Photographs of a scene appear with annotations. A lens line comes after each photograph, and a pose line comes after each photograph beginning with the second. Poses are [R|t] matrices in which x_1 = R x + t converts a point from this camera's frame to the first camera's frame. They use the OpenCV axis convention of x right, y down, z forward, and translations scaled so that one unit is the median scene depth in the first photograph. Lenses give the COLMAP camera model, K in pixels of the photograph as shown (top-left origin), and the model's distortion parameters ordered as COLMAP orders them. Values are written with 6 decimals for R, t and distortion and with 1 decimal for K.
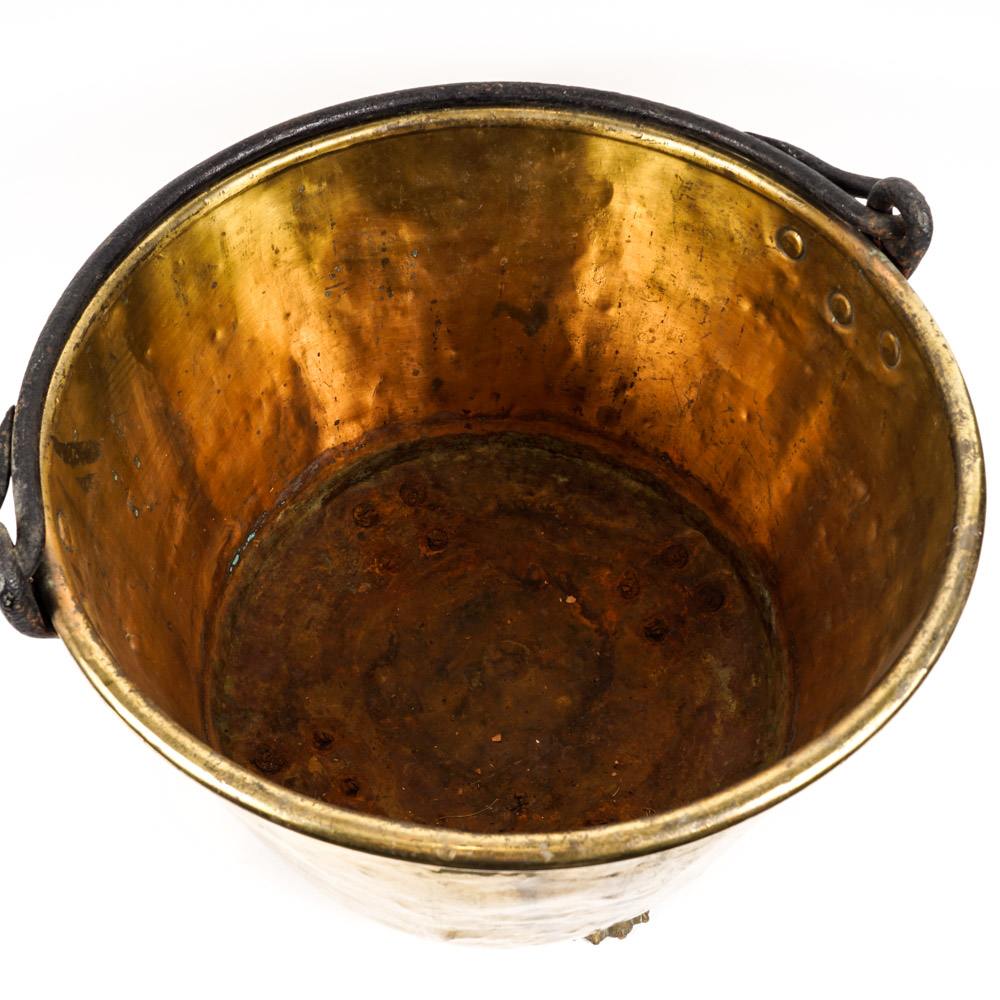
lens RADIAL K [[1265.0, 0, 500.1], [0, 1265.0, 499.8], [0, 0, 1]] dist [-0.022082, 0.000000]
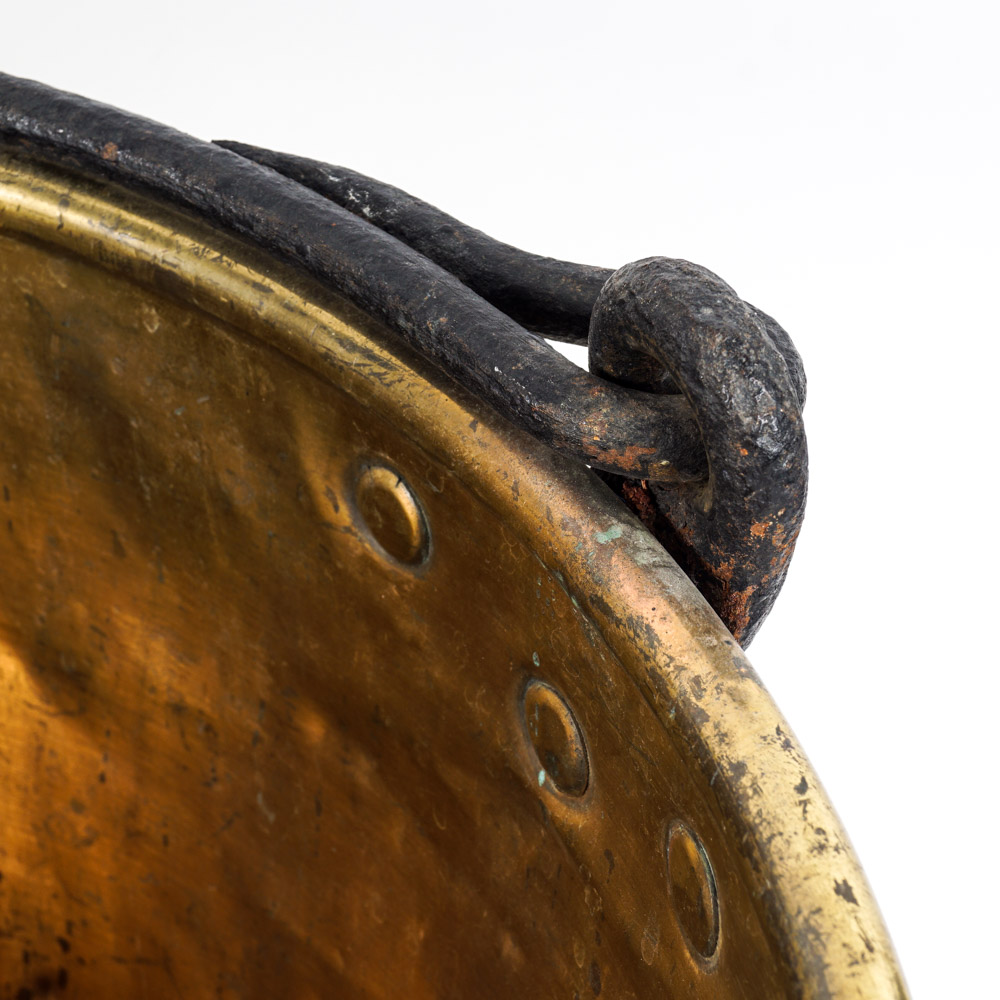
lens RADIAL K [[2506.8, 0, 500.0], [0, 2506.8, 500.4], [0, 0, 1]] dist [-0.004087, 0.000000]
pose [[0.999828, -0.016431, 0.008584, 0.265427], [0.017943, 0.974111, -0.225358, -0.081863], [-0.004659, 0.225473, 0.974238, 0.472203]]
